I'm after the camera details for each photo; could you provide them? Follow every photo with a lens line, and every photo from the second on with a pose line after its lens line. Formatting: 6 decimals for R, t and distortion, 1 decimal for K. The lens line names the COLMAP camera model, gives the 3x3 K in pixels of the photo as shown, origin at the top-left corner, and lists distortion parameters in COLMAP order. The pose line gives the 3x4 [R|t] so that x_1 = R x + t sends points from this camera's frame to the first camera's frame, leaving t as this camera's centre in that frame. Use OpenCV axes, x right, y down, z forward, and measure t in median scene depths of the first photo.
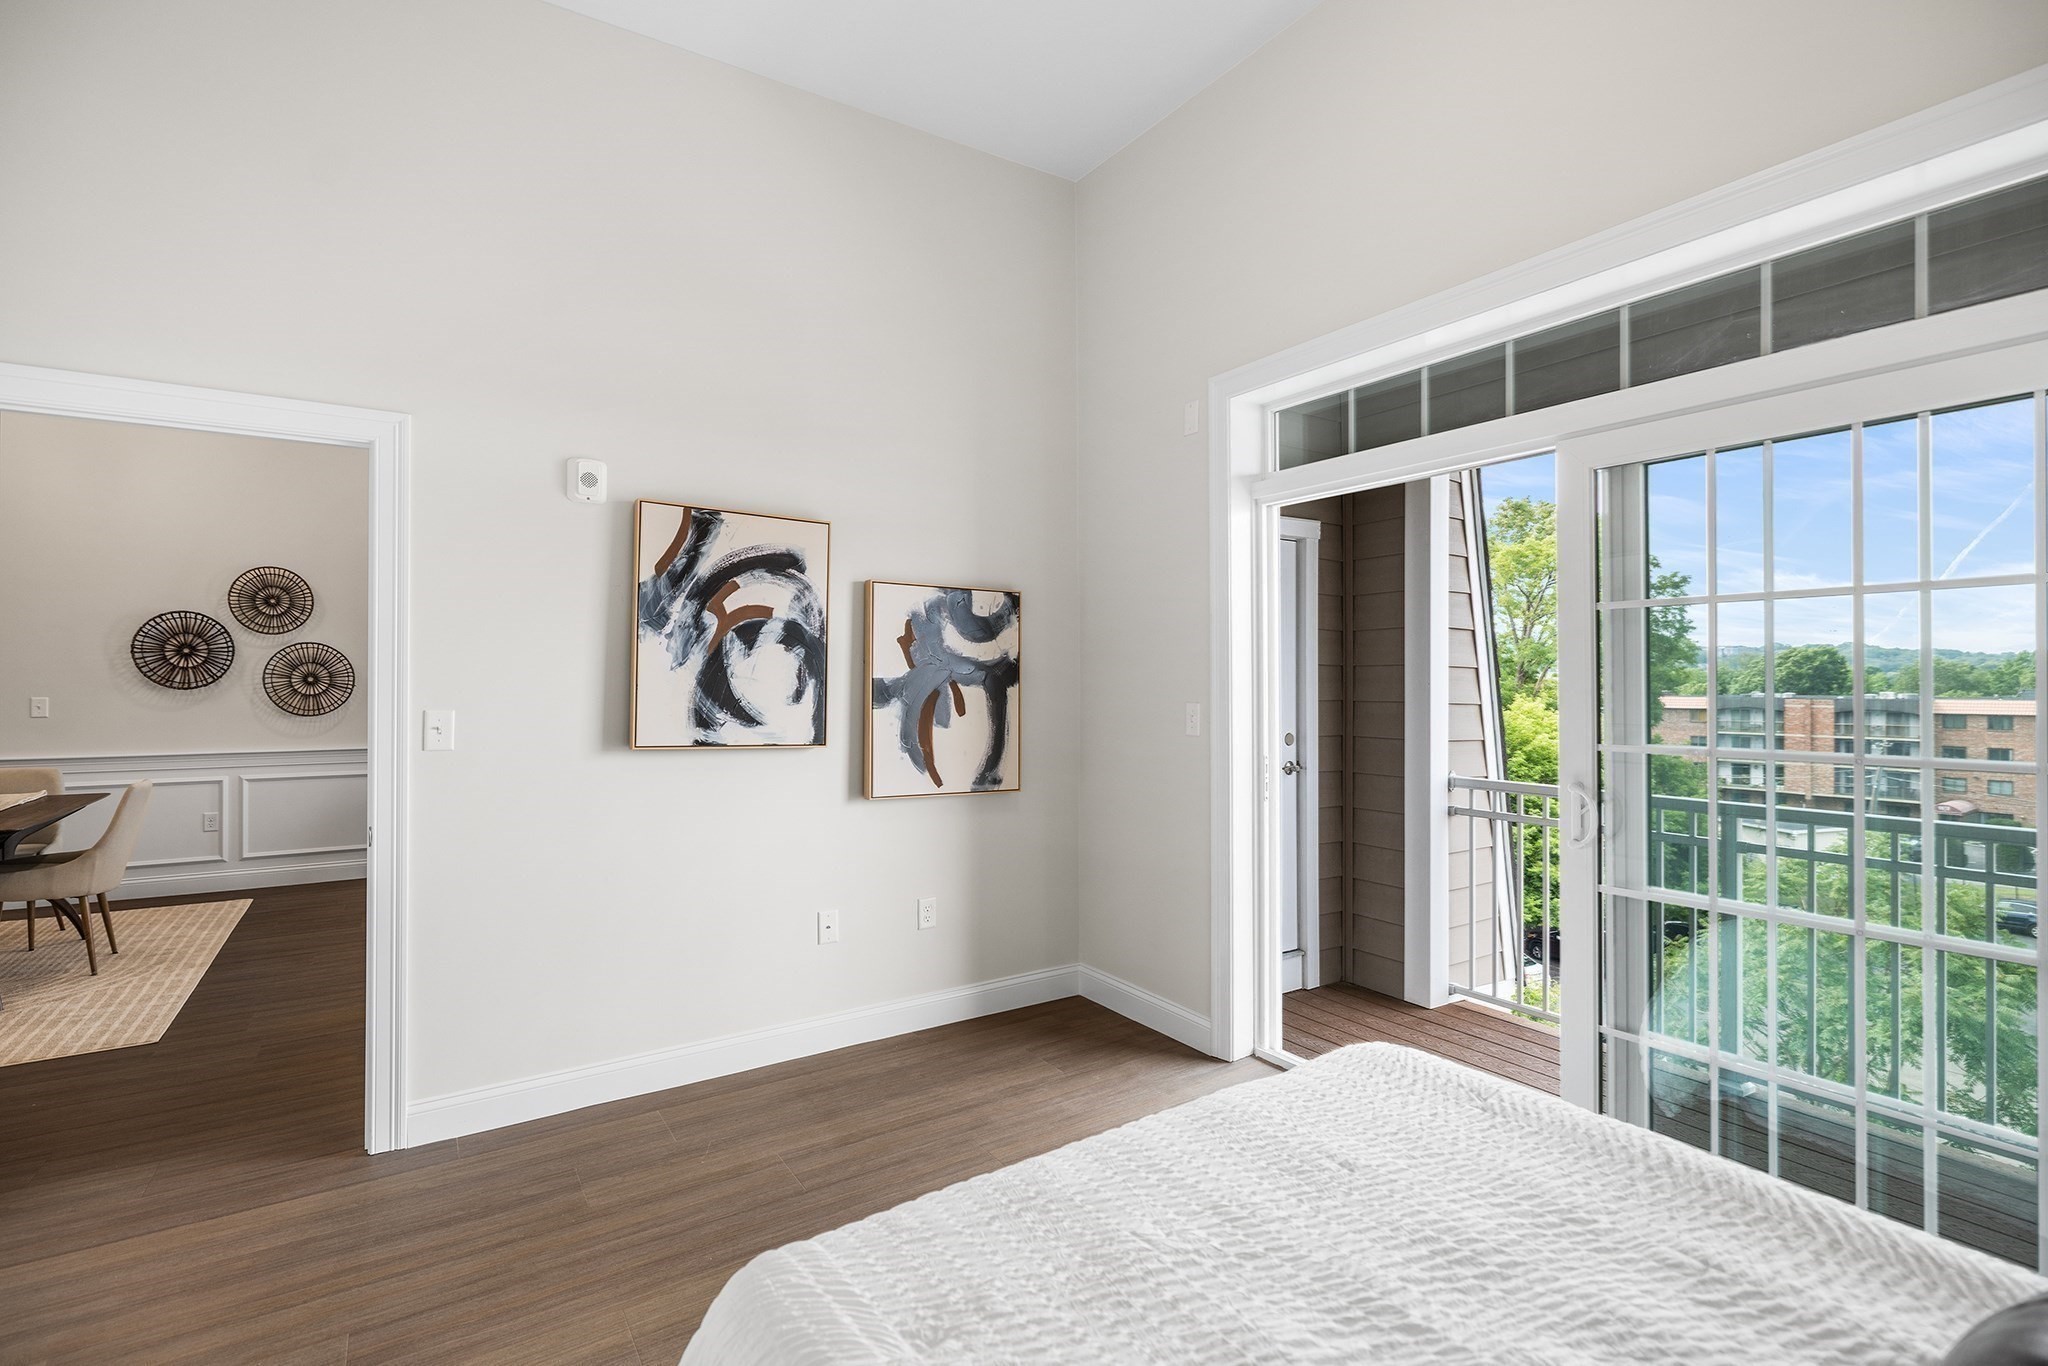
lens RADIAL K [[949.0, 0, 1015.8], [0, 949.0, 678.0], [0, 0, 1]] dist [-0.005462, -0.000397]
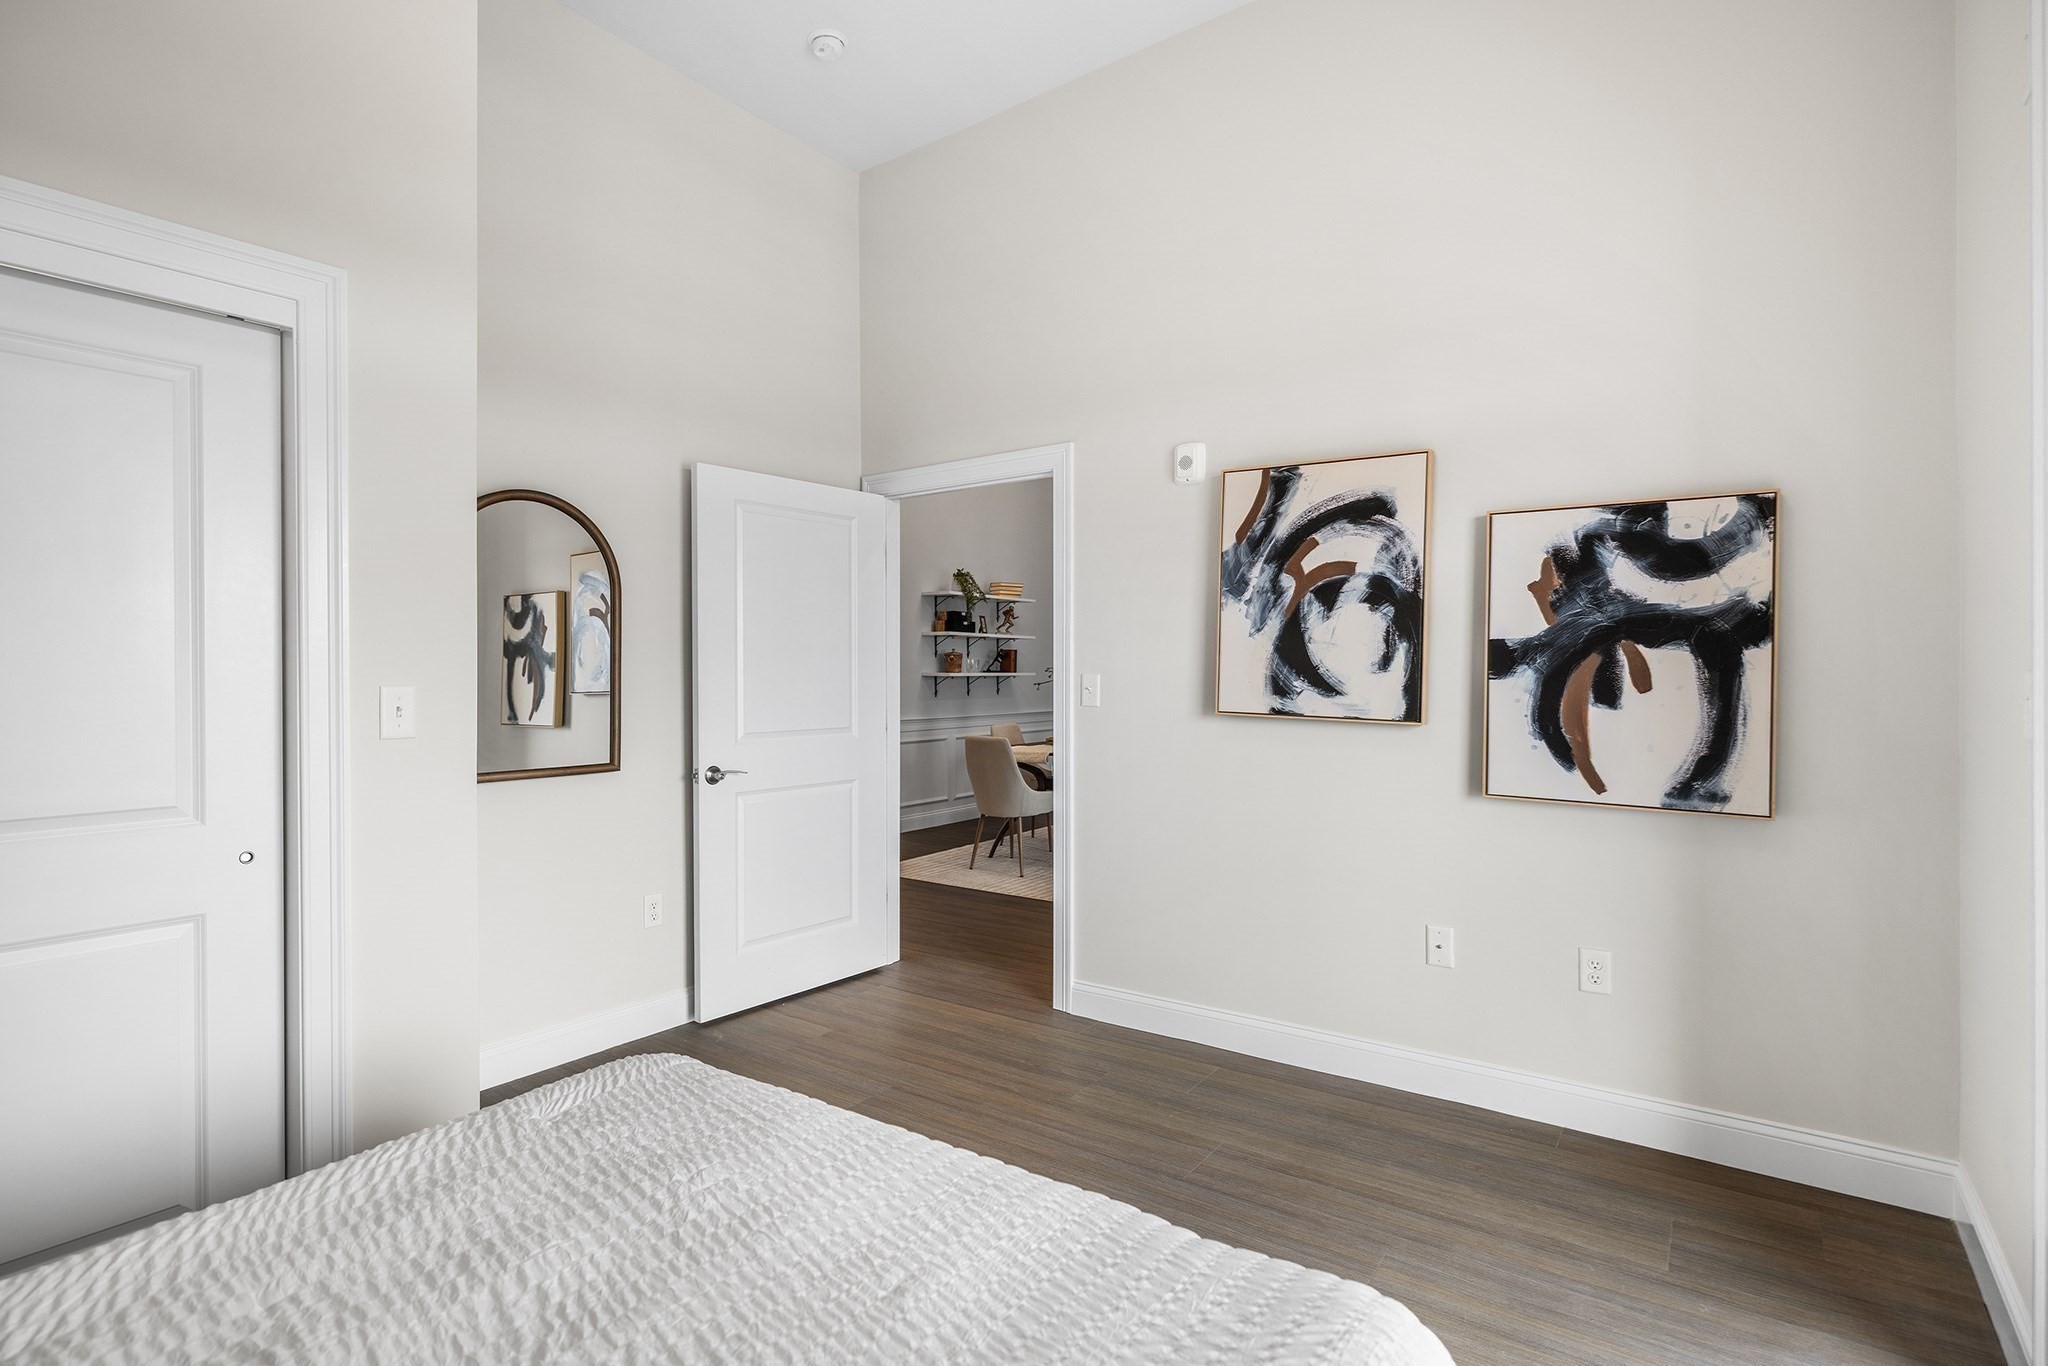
lens RADIAL K [[989.9, 0, 1017.2], [0, 989.9, 675.9], [0, 0, 1]] dist [-0.000713, 0.000162]
pose [[0.357398, 0.003804, -0.933944, 0.496042], [0.006159, 0.999960, 0.006430, 0.023758], [0.933932, -0.008050, 0.357361, 0.382466]]
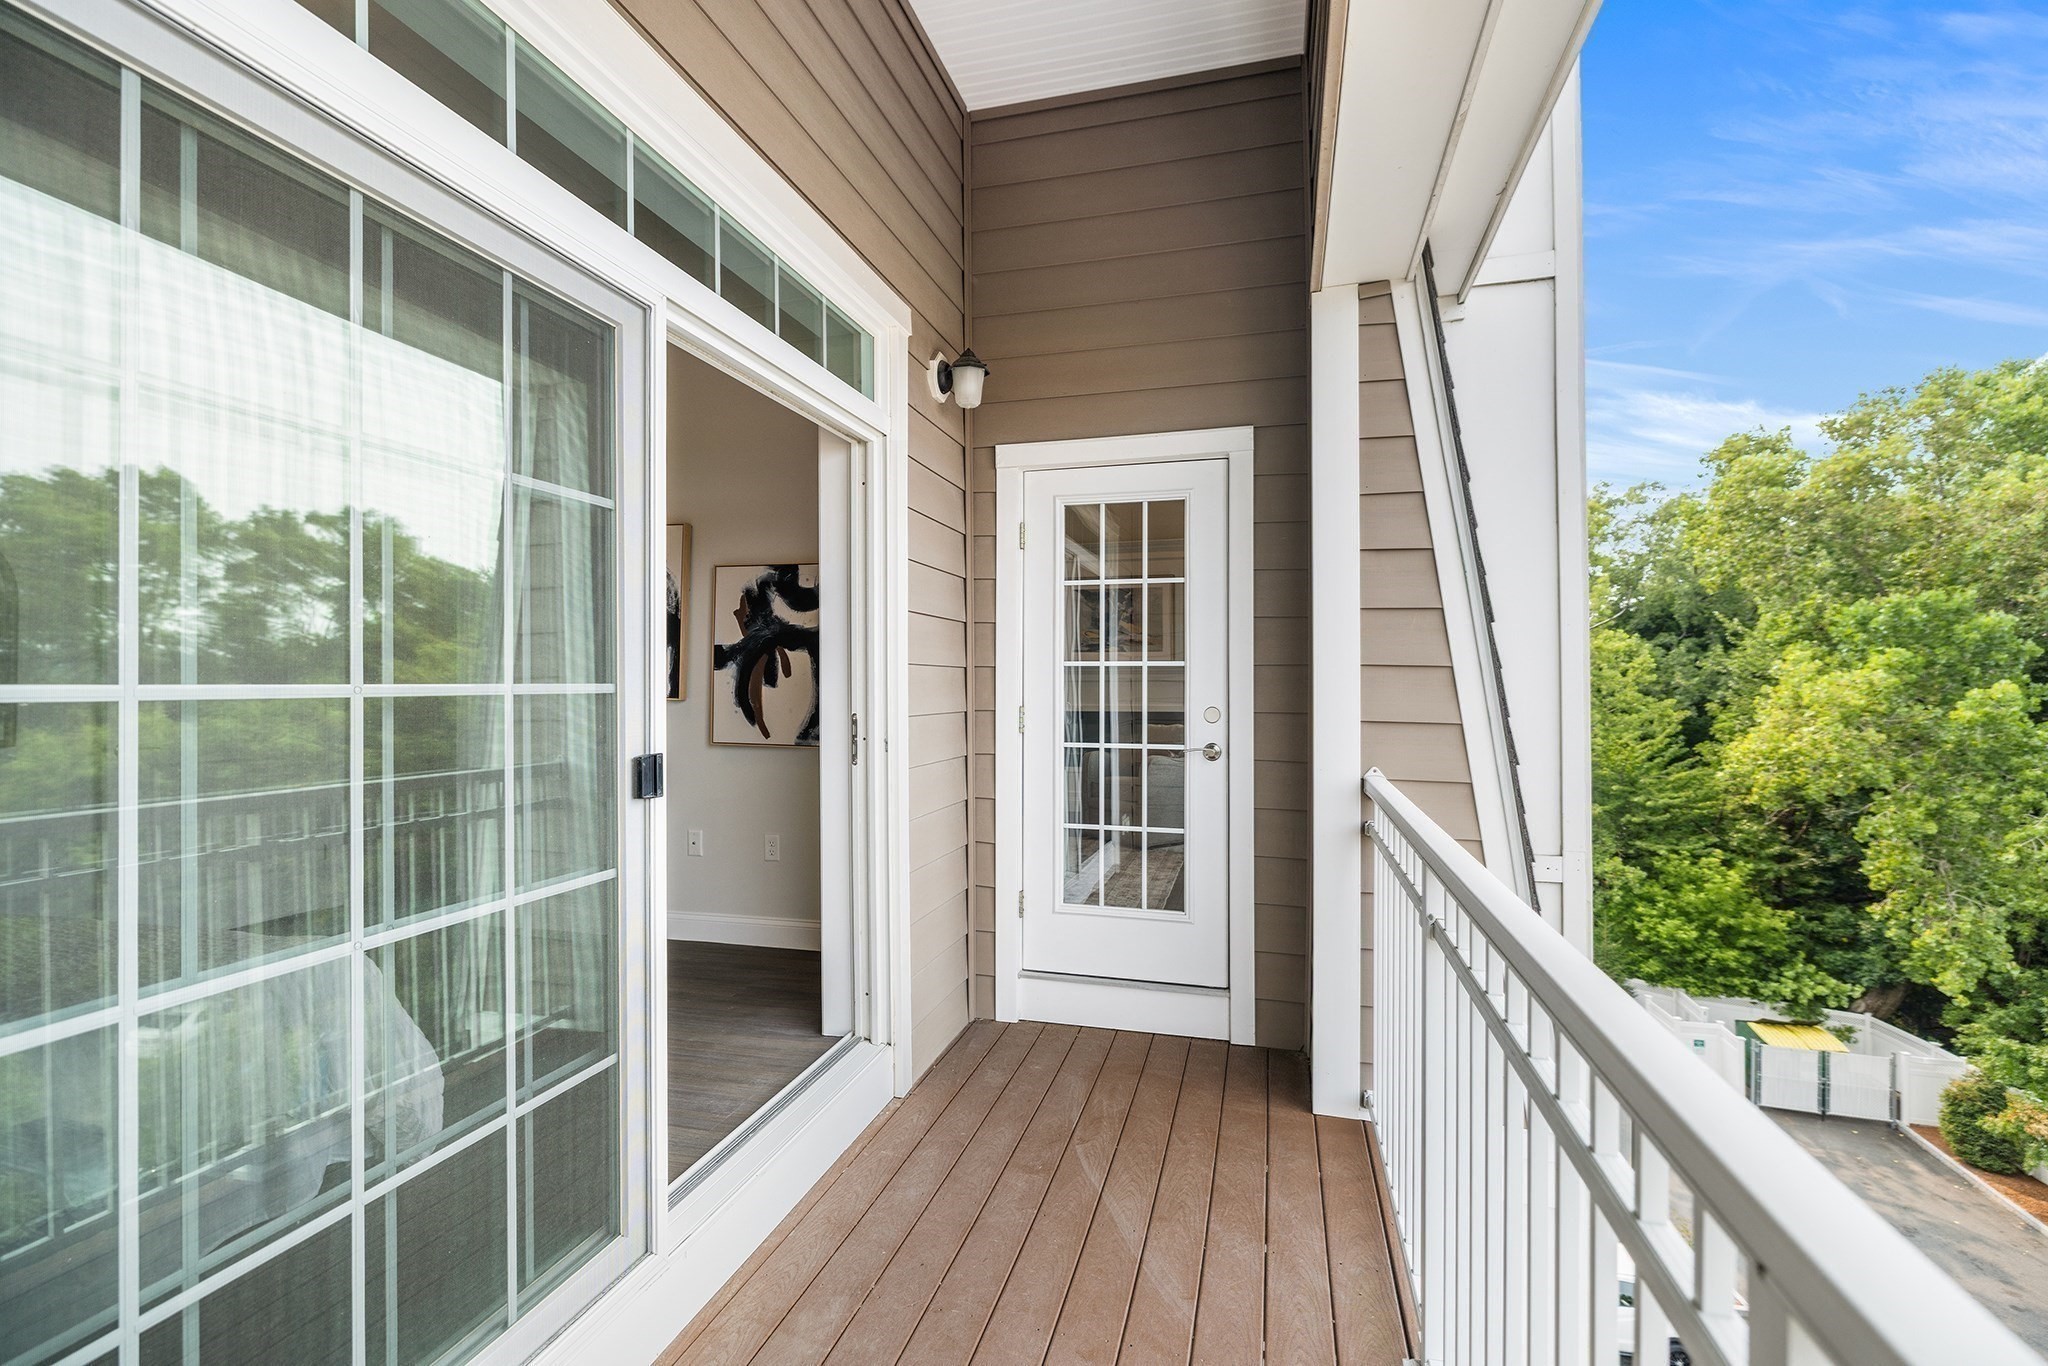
lens RADIAL K [[922.2, 0, 1024.0], [0, 922.2, 683.0], [0, 0, 1]] dist [0.015040, 0.000006]
pose [[0.663613, 0.001143, -0.748075, 1.078983], [0.003446, 0.999984, 0.004585, 0.048254], [0.748068, -0.005621, 0.663598, 0.546073]]
